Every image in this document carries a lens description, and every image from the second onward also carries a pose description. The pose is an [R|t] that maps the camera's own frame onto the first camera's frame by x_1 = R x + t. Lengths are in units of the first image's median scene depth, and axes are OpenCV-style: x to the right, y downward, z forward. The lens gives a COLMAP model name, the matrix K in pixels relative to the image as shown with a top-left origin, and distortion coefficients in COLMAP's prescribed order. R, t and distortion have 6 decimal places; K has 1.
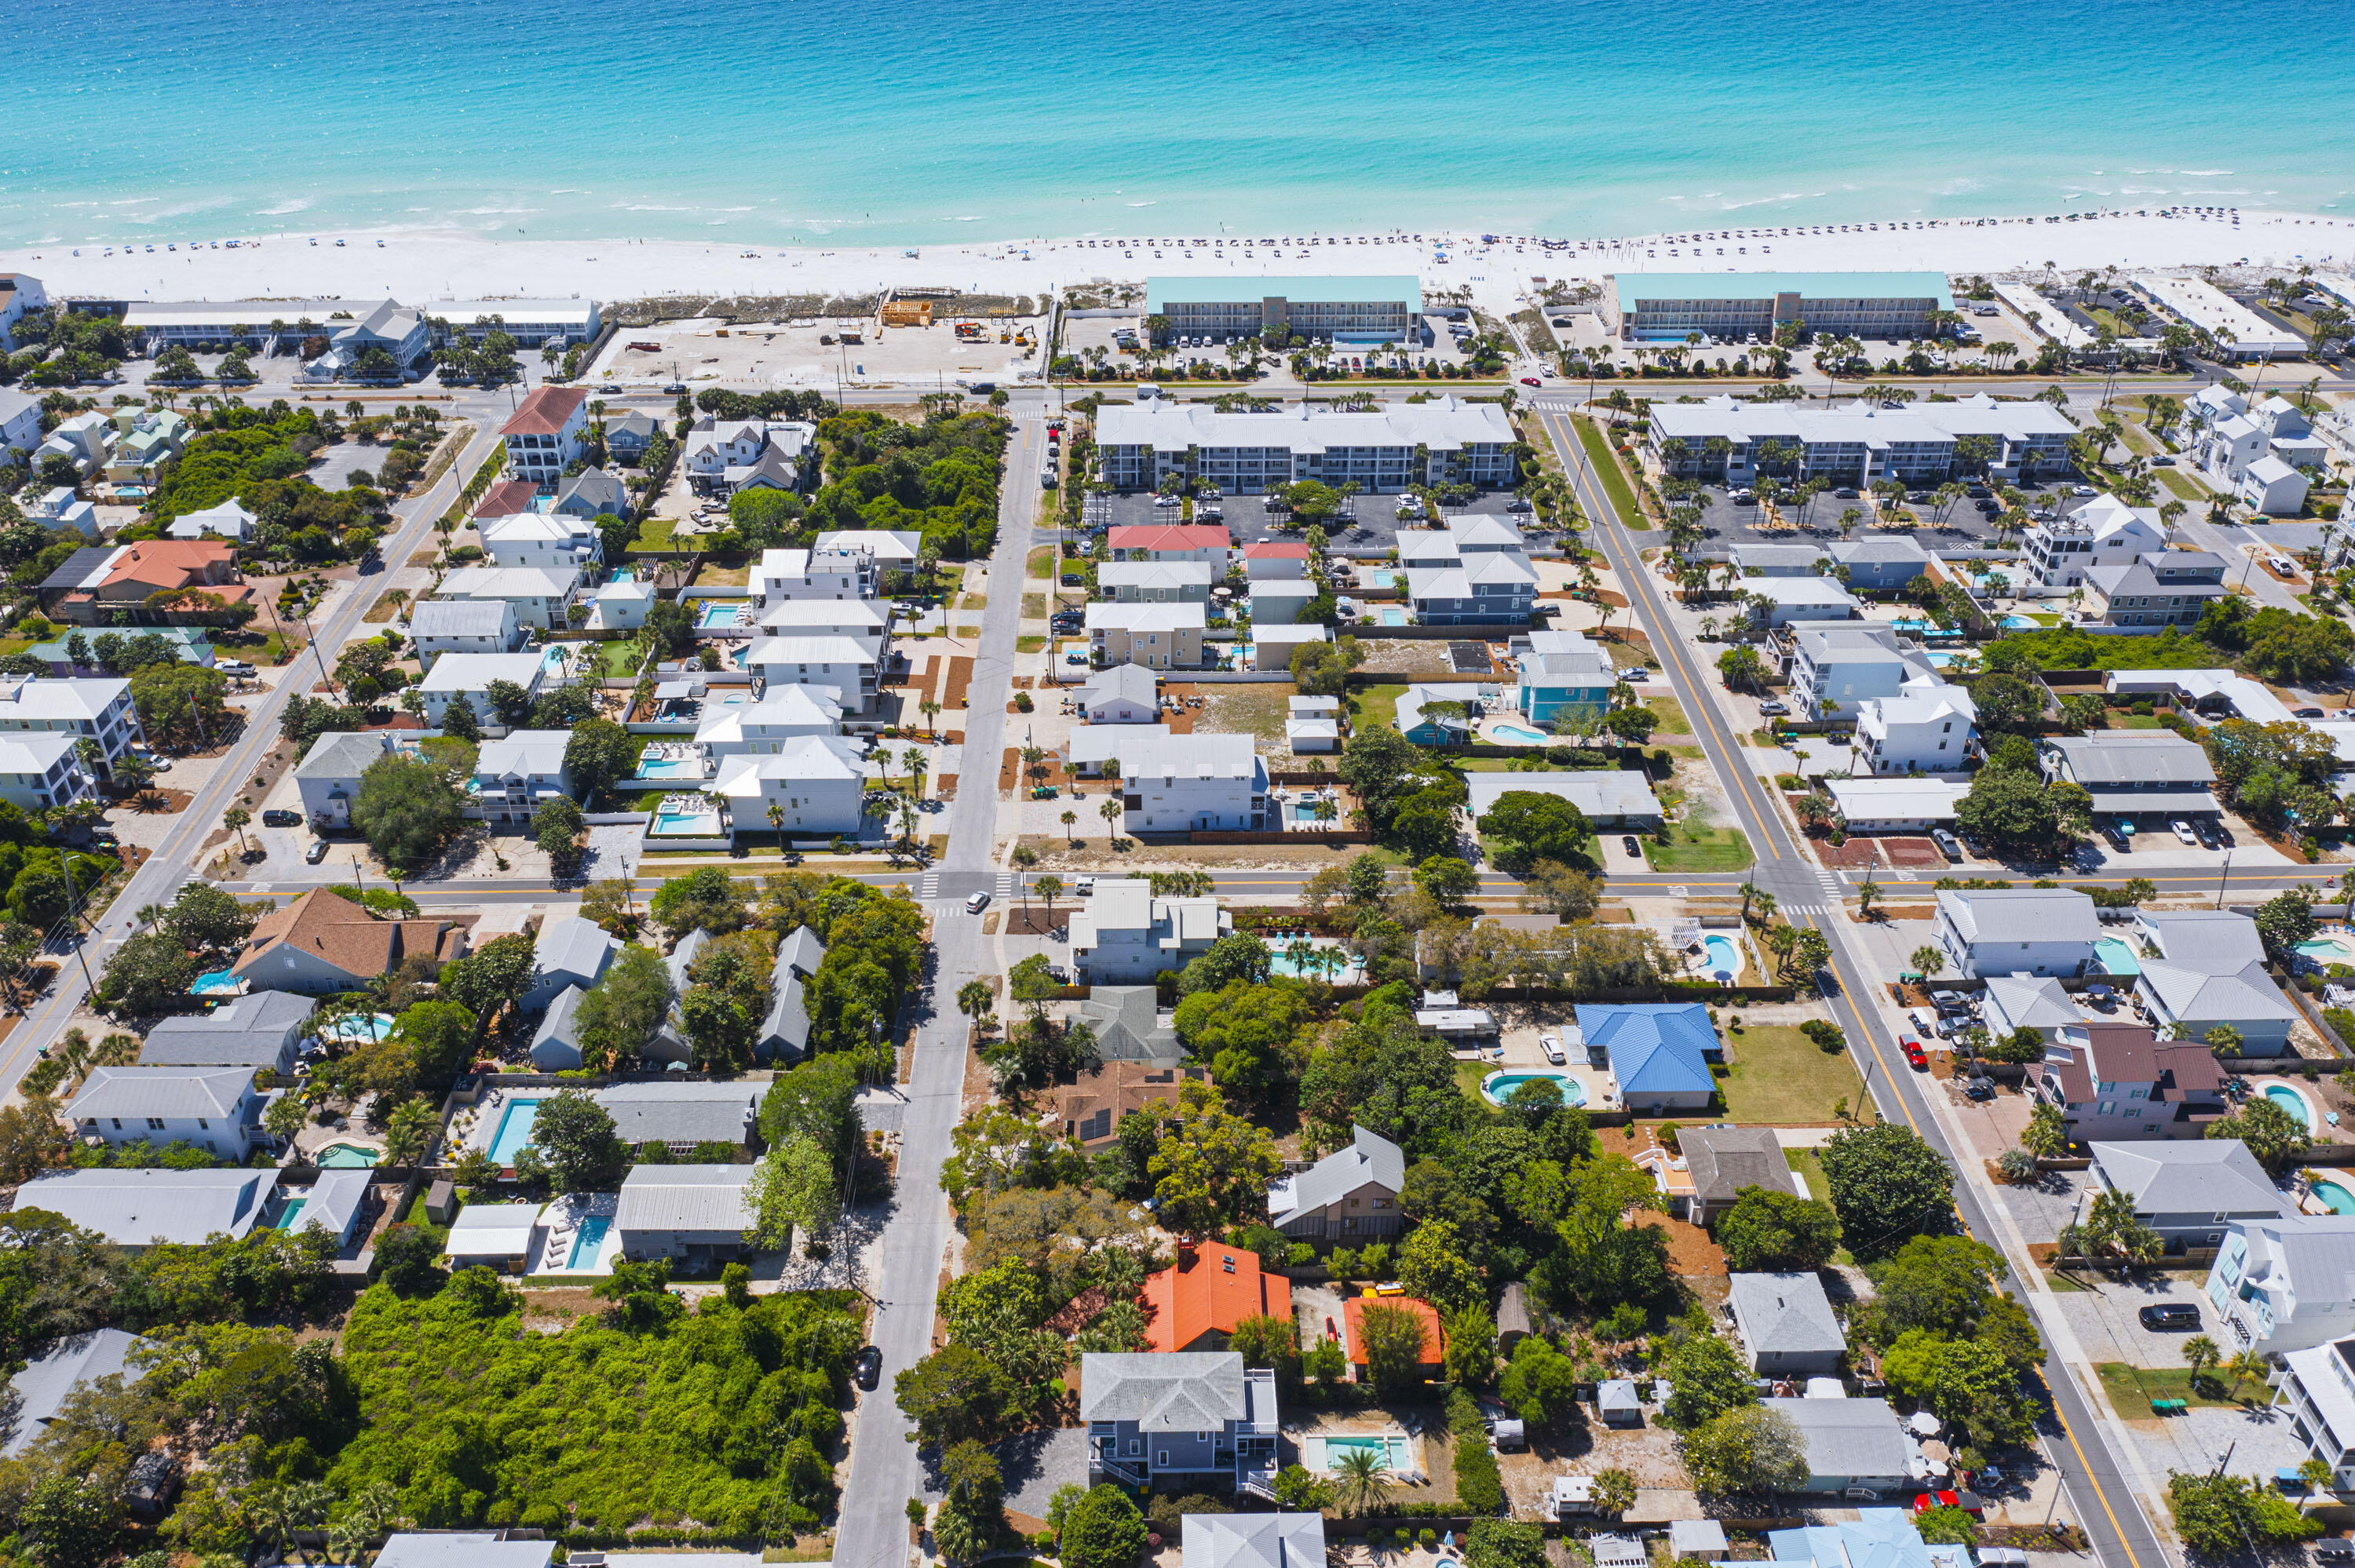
lens RADIAL K [[1872.9, 0, 1182.0], [0, 1872.9, 777.9], [0, 0, 1]] dist [-0.018126, -0.002014]
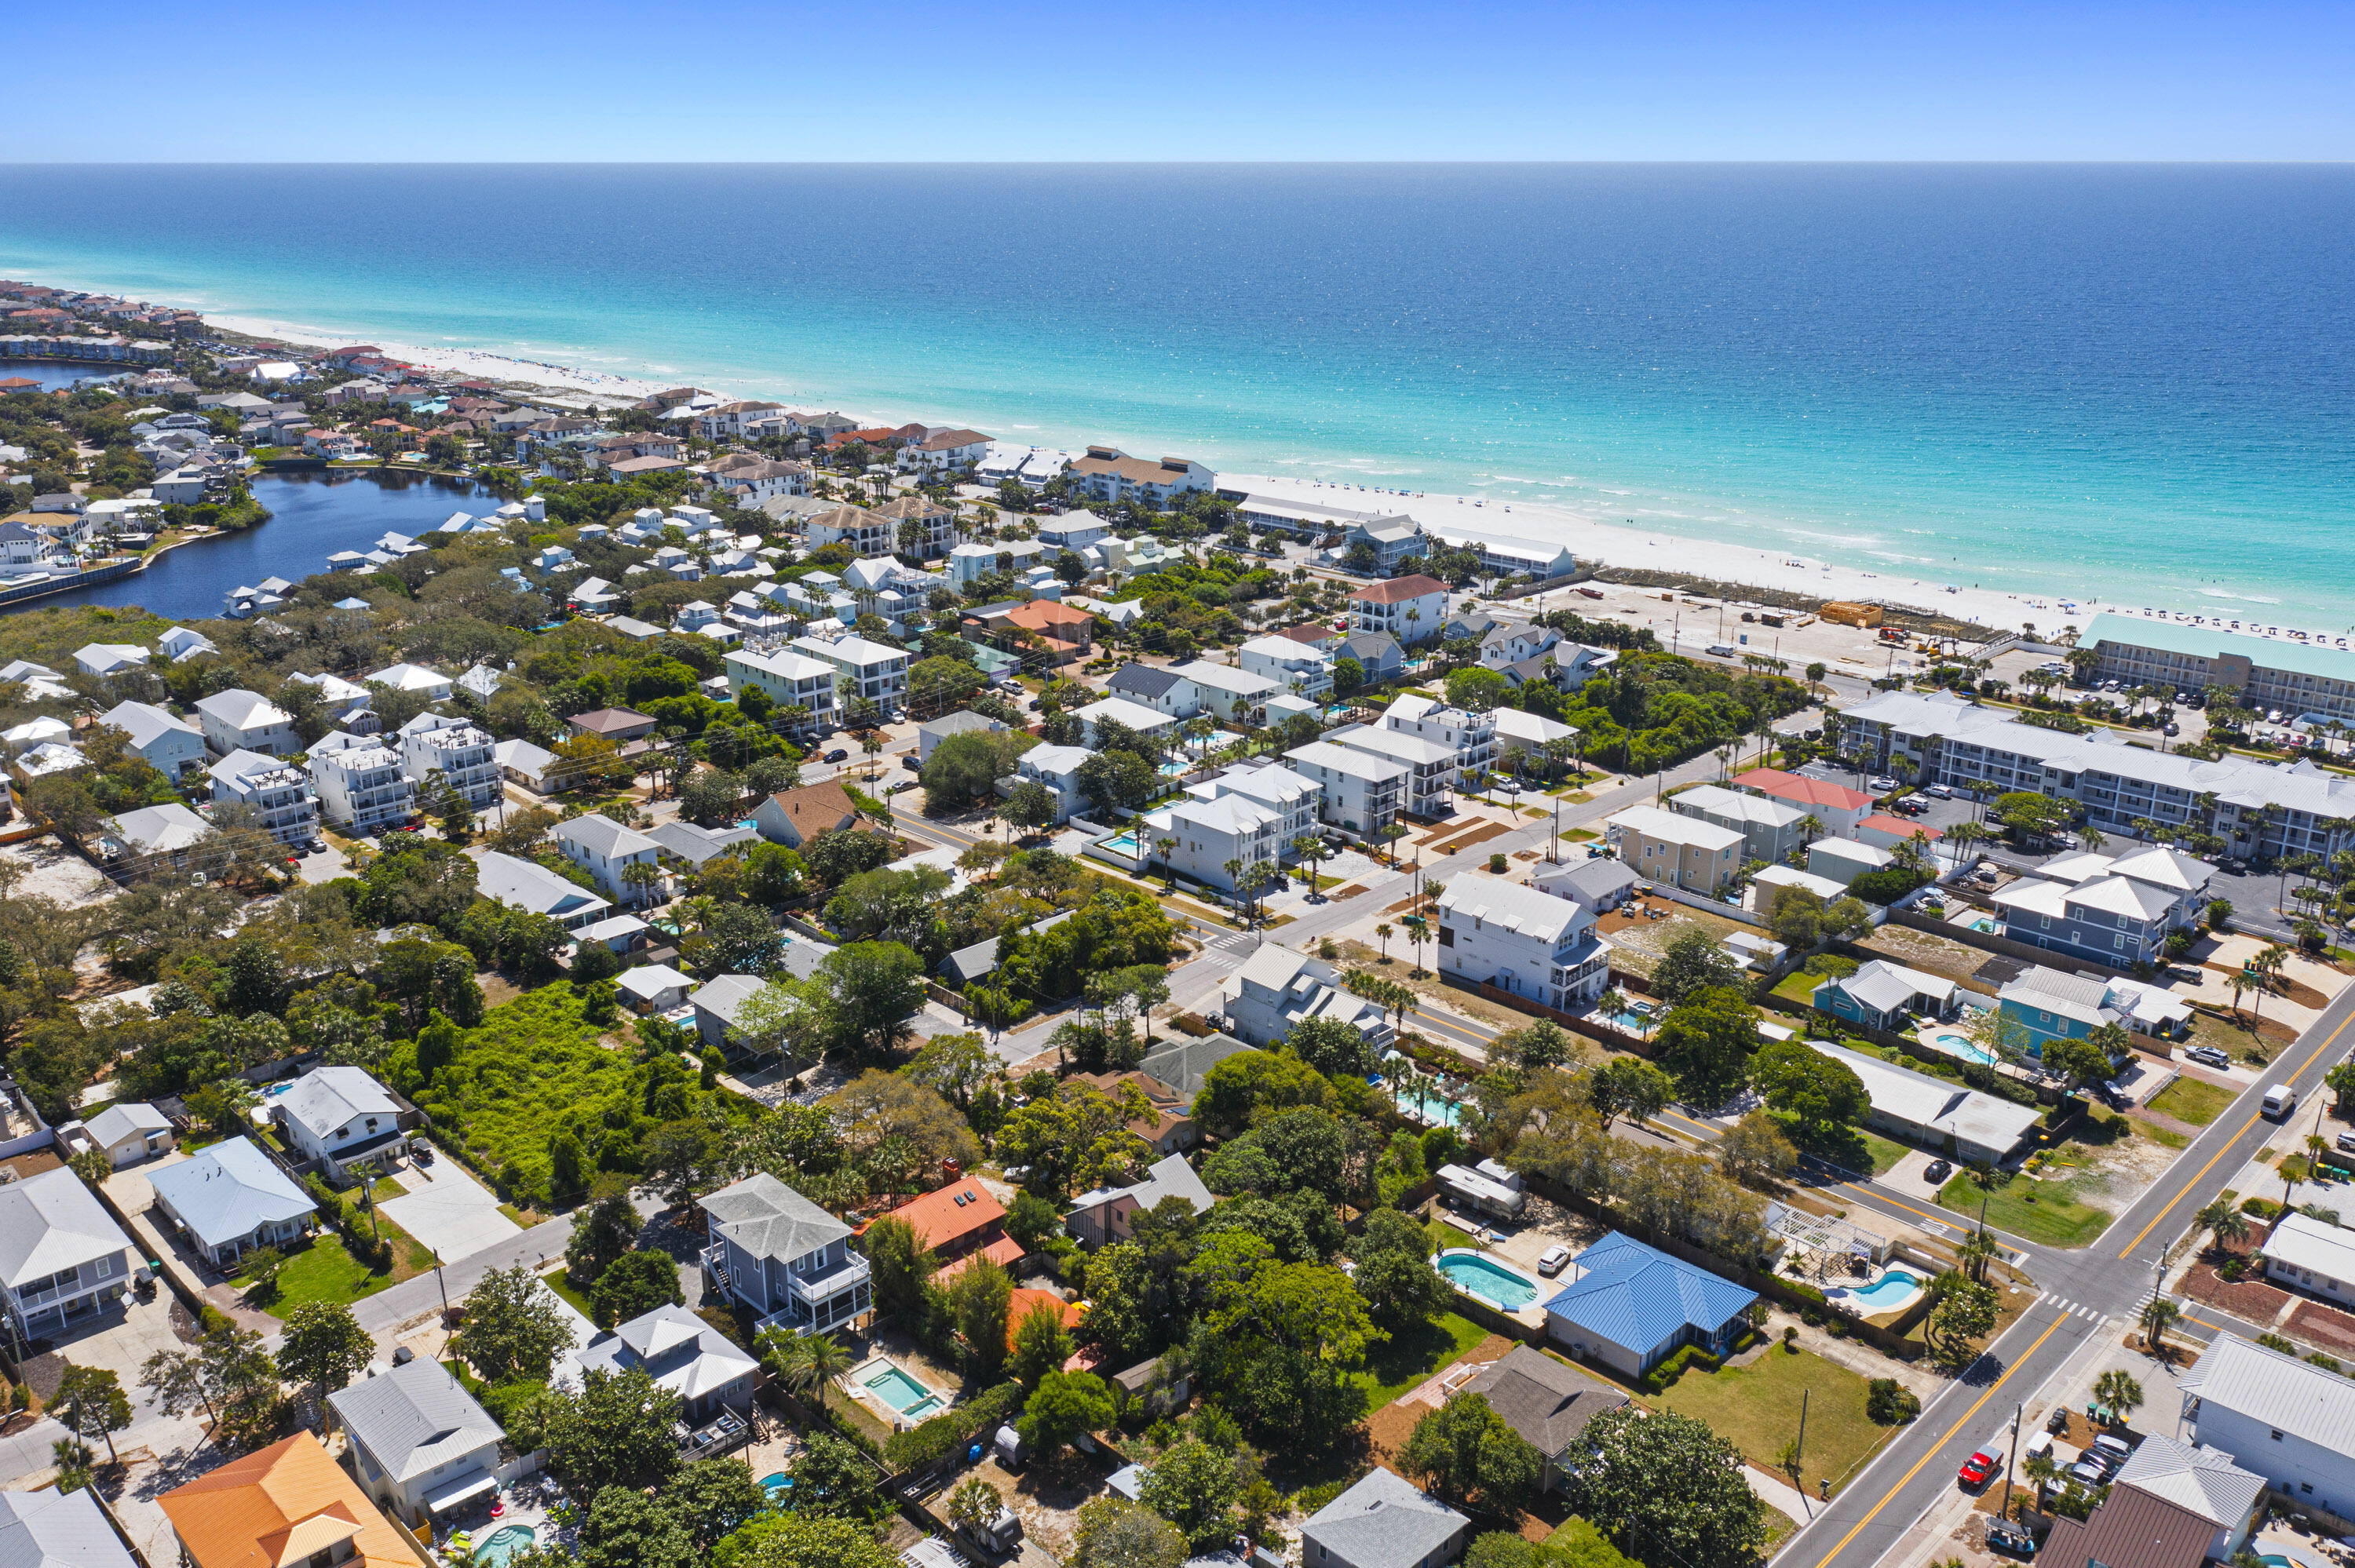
lens RADIAL K [[1882.6, 0, 1196.7], [0, 1882.6, 787.6], [0, 0, 1]] dist [-0.020896, 0.009401]
pose [[0.698467, 0.225317, -0.679247, 0.512795], [-0.375394, 0.923432, -0.079699, 0.066248], [0.609281, 0.310653, 0.729570, 0.203582]]
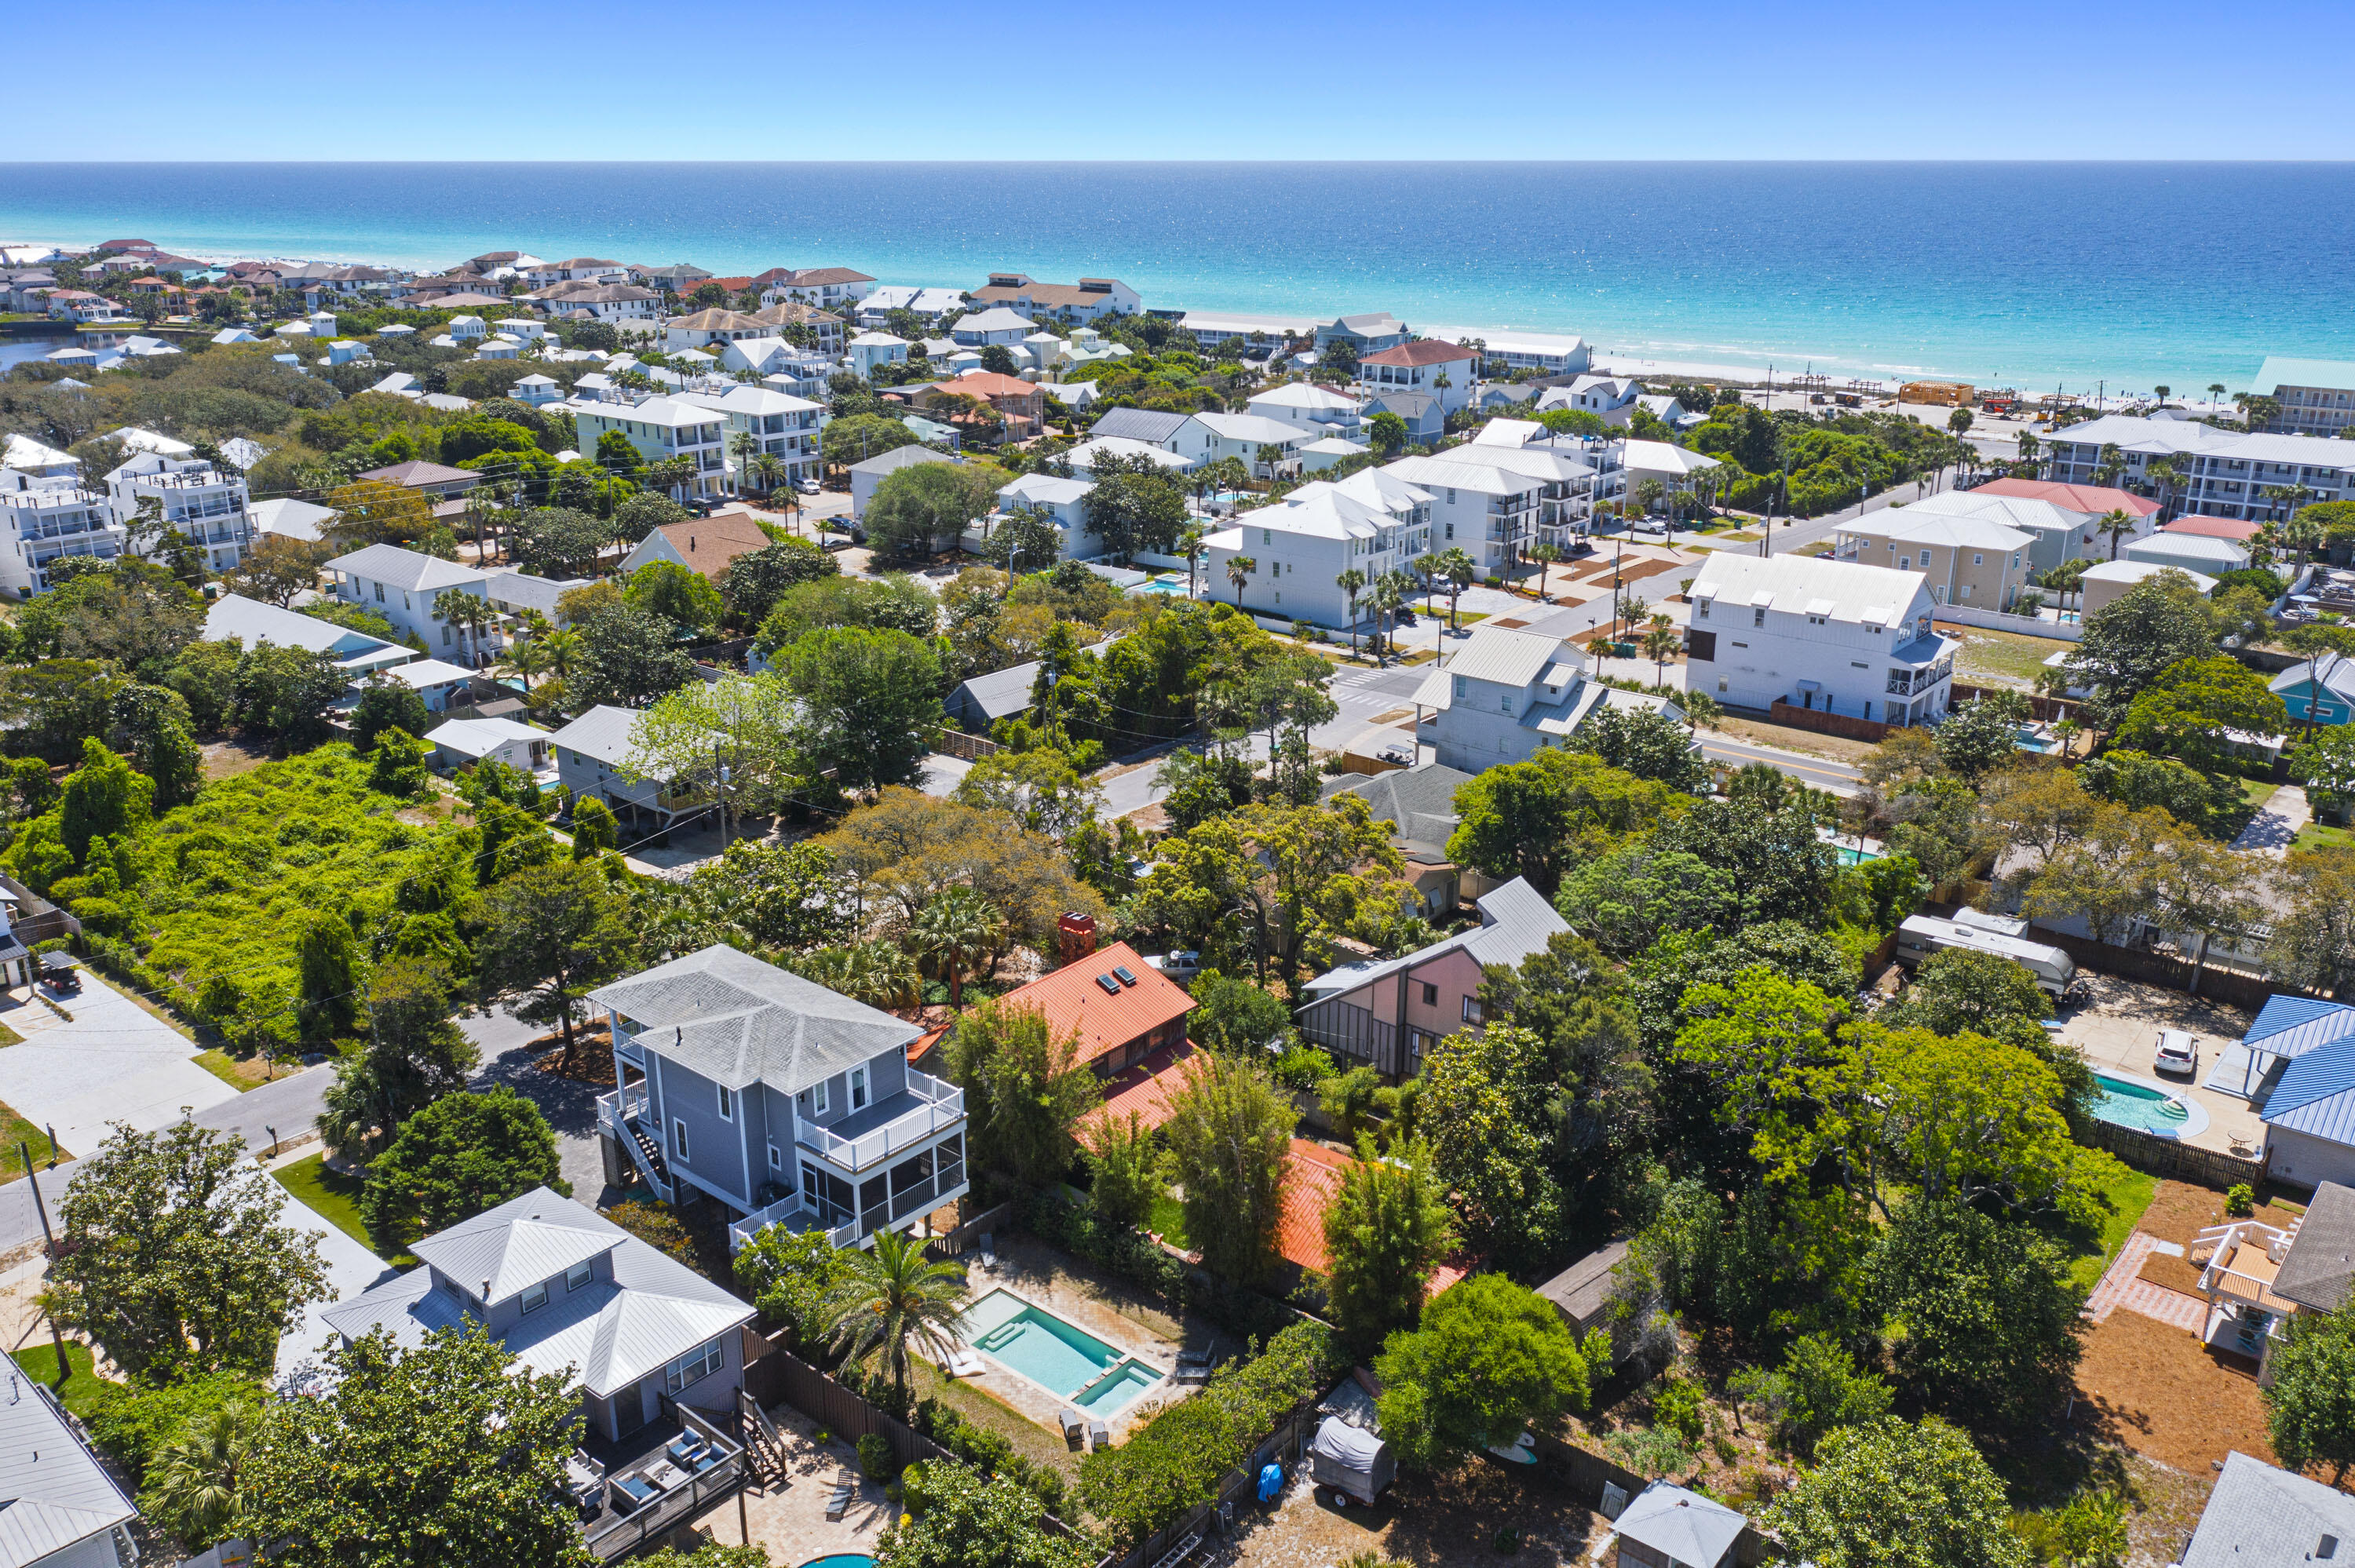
lens RADIAL K [[1848.0, 0, 1182.1], [0, 1848.0, 789.5], [0, 0, 1]] dist [-0.019471, 0.002404]
pose [[0.756630, 0.206467, -0.620389, 0.236549], [-0.338059, 0.935701, -0.100895, 0.180037], [0.559667, 0.286069, 0.777777, 0.427655]]
